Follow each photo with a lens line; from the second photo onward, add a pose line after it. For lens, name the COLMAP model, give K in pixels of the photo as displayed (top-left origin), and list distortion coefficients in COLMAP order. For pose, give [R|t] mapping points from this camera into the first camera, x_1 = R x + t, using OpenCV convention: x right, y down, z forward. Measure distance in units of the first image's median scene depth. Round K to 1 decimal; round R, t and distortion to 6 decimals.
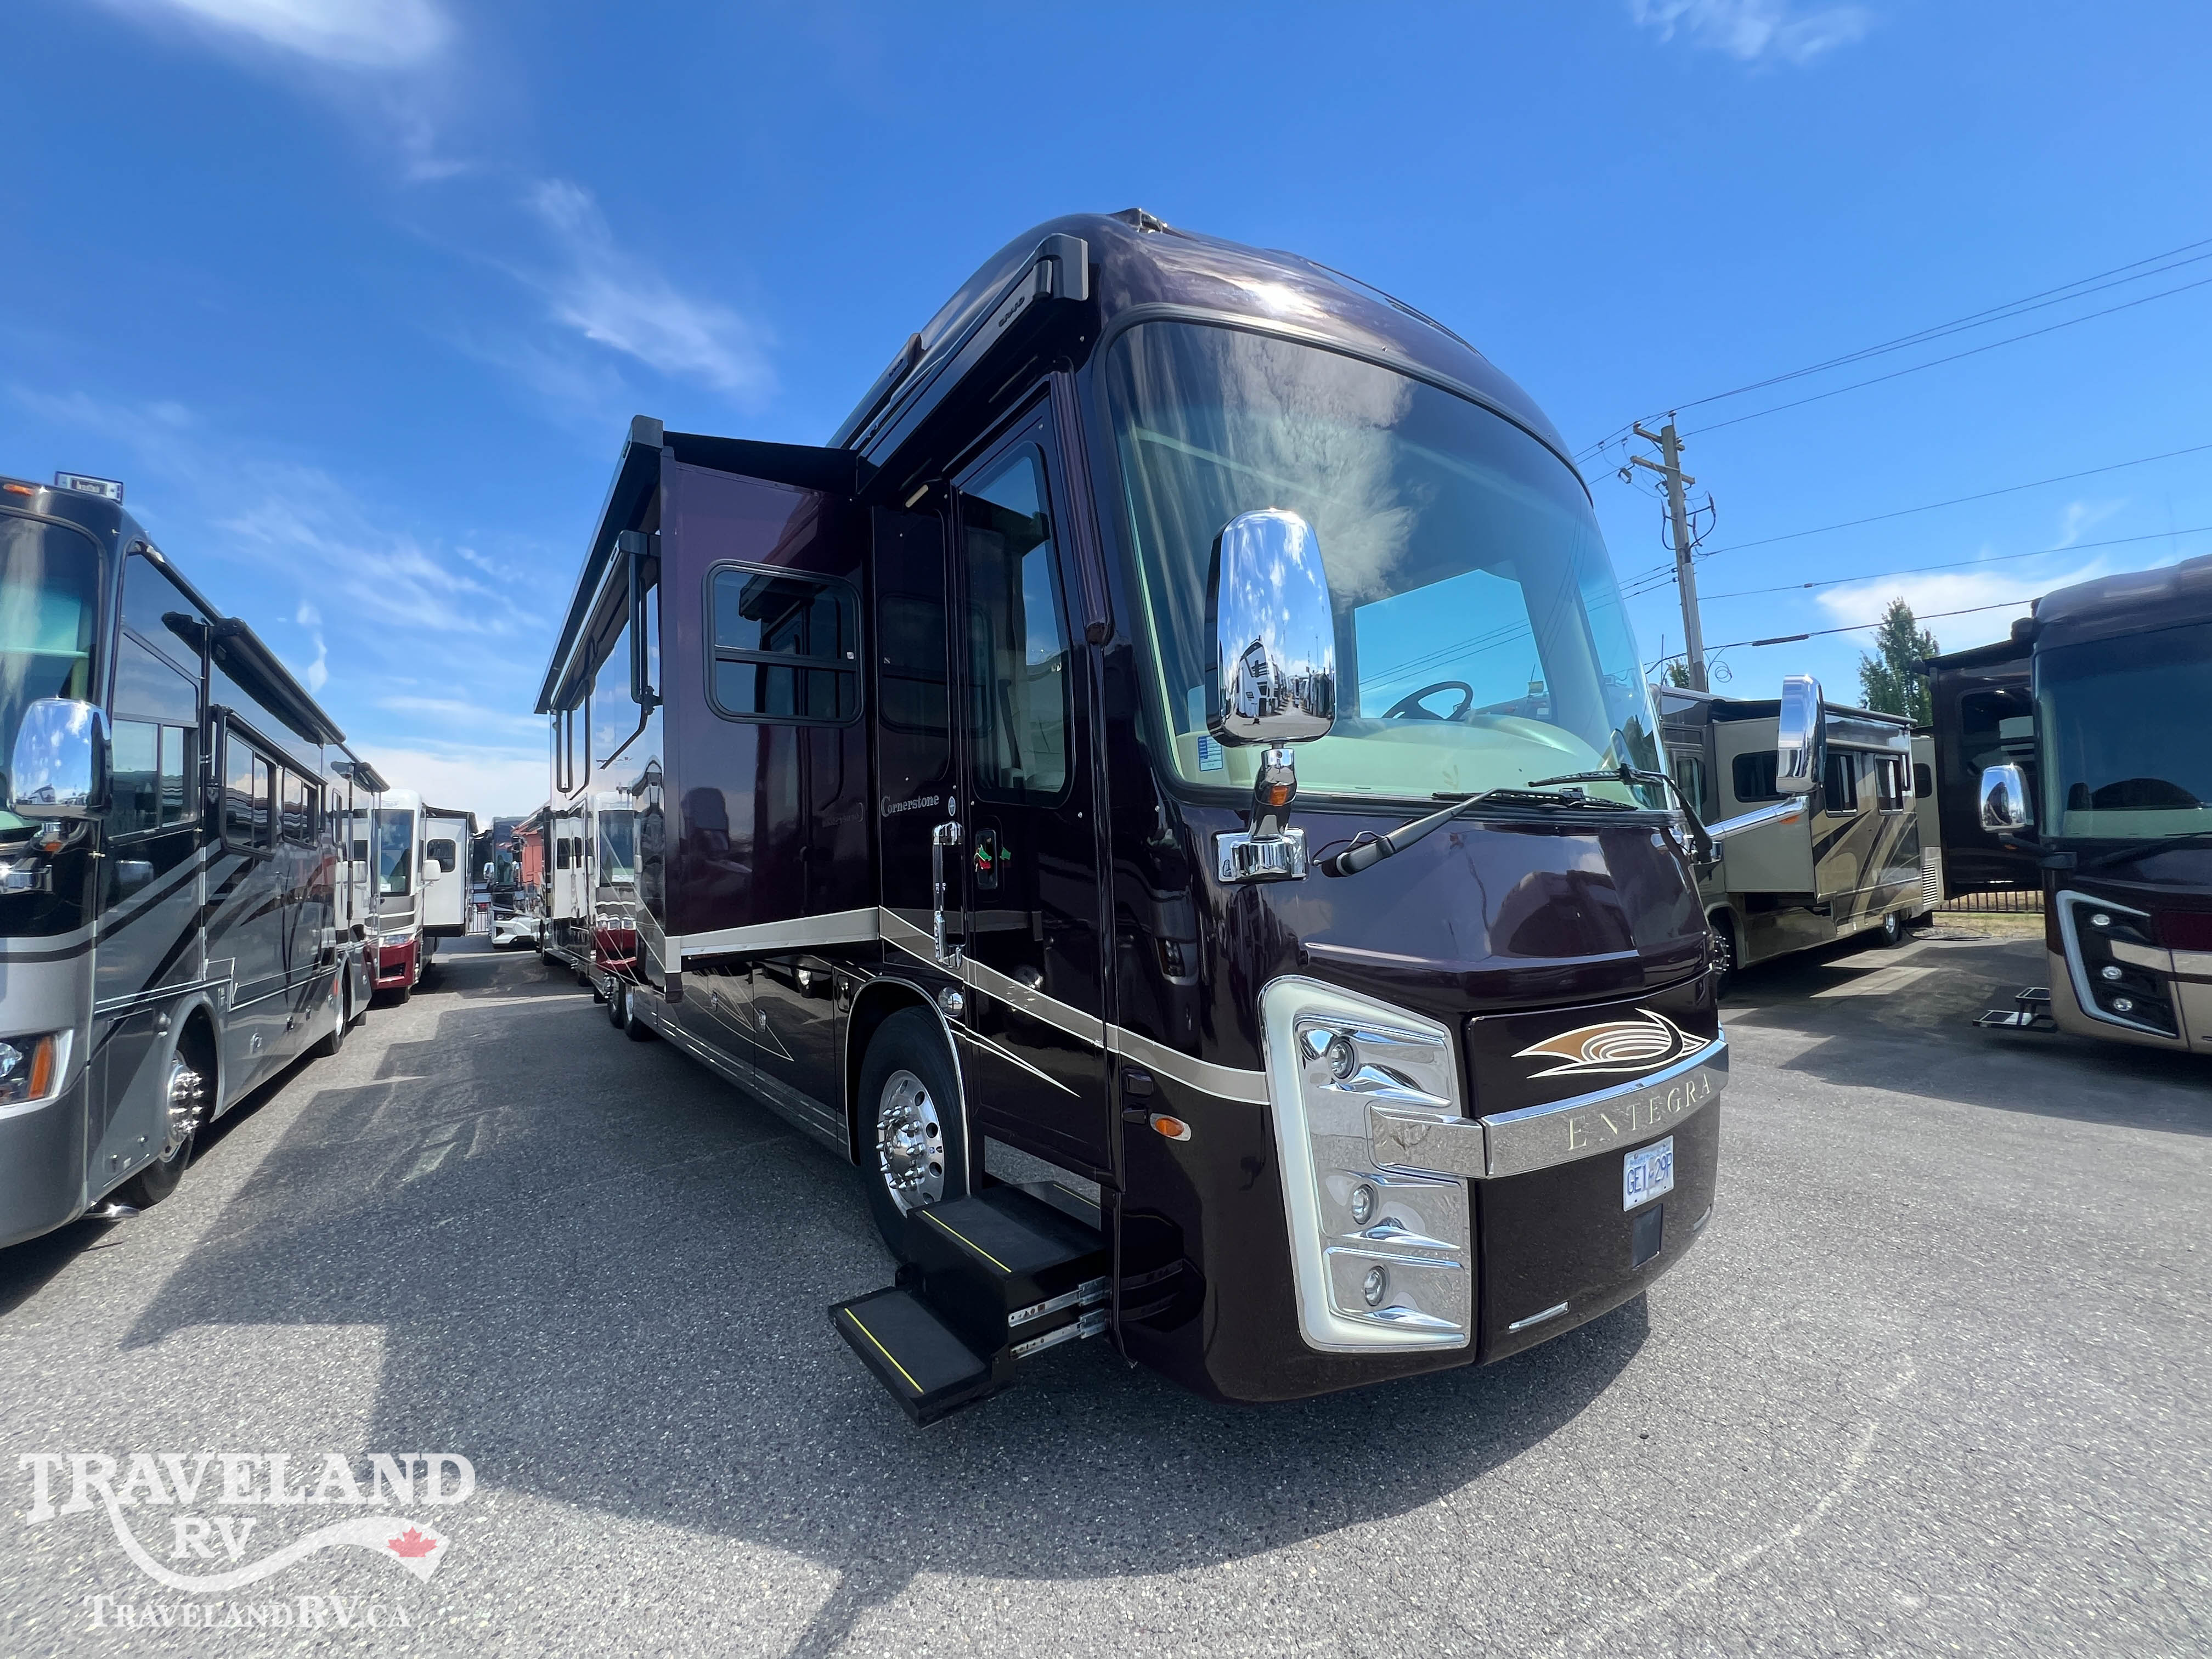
lens RADIAL K [[881.5, 0, 1128.5], [0, 881.5, 828.1], [0, 0, 1]] dist [0.001009, 0.000033]
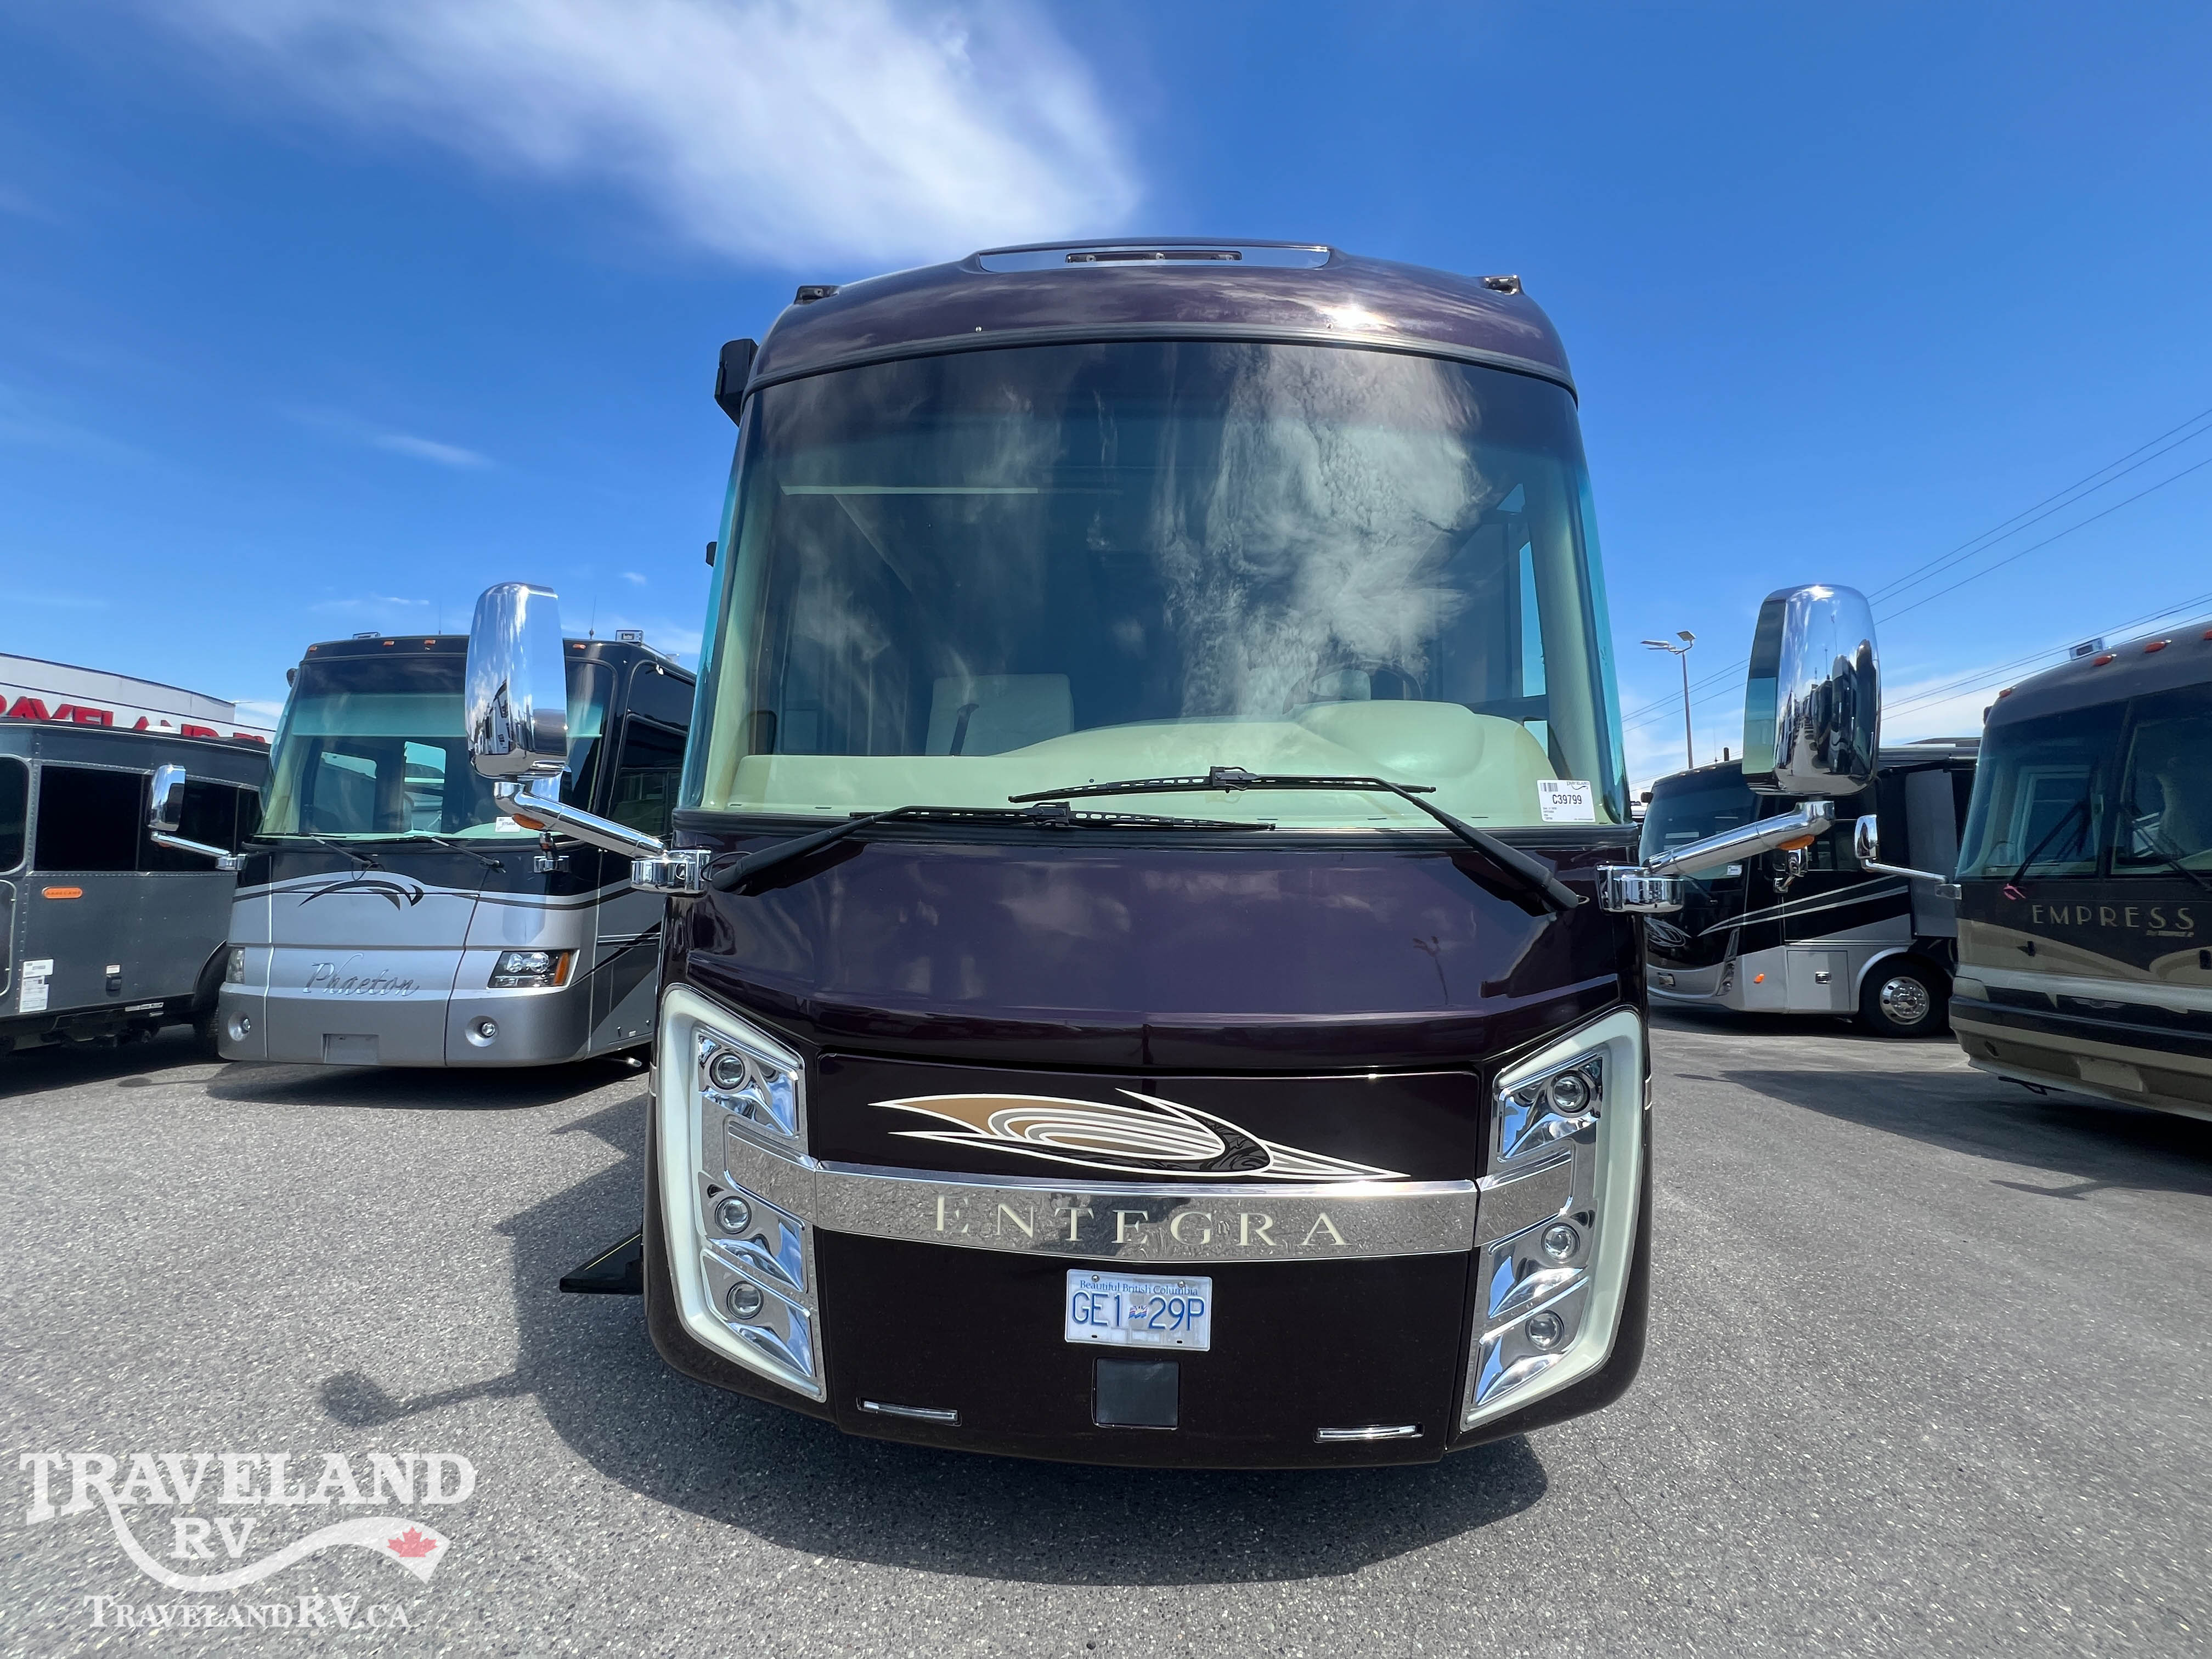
lens RADIAL K [[896.0, 0, 1106.0], [0, 896.0, 829.5], [0, 0, 1]] dist [0.004686, 0.000284]
pose [[0.775085, 0.003097, -0.631849, 1.121539], [-0.007043, 0.999968, -0.003738, -0.019820], [0.631818, 0.007348, 0.775082, 0.408075]]
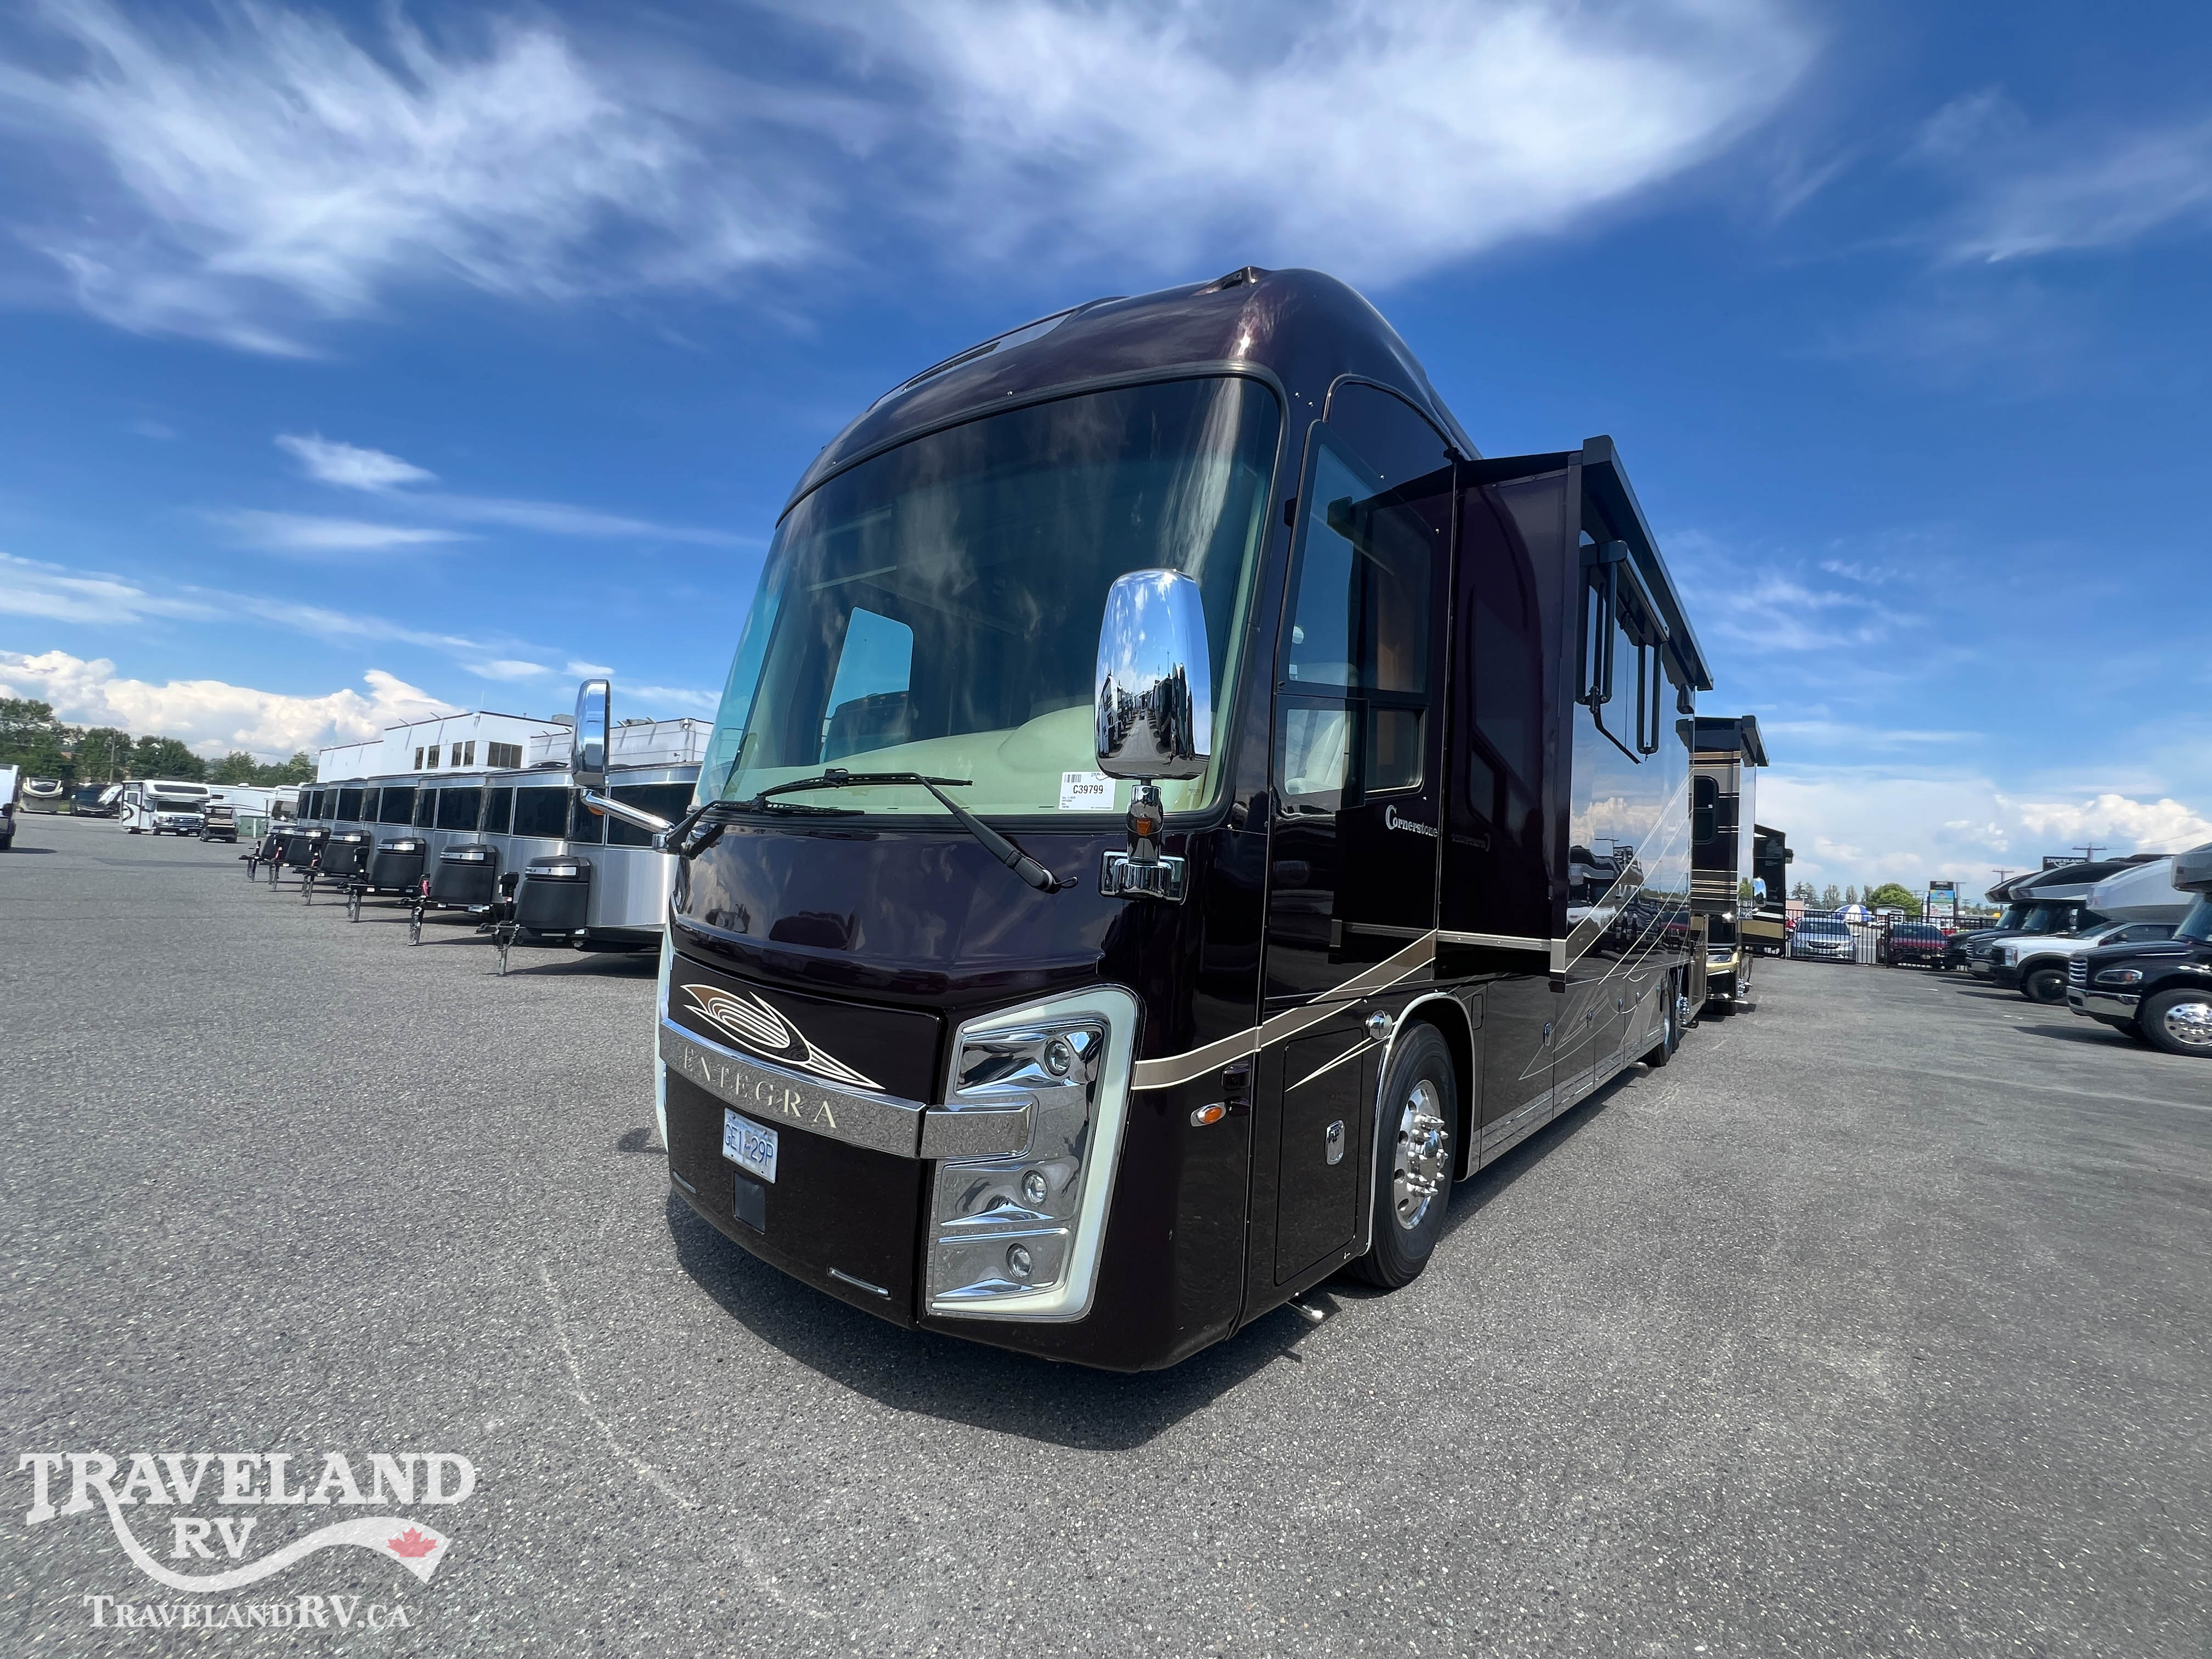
lens RADIAL K [[896.0, 0, 1106.0], [0, 896.0, 829.5], [0, 0, 1]] dist [0.004686, 0.000284]
pose [[0.251745, 0.006551, -0.967772, 1.891162], [-0.030449, 0.999536, -0.001155, -0.013915], [0.967315, 0.029759, 0.251827, 1.209088]]
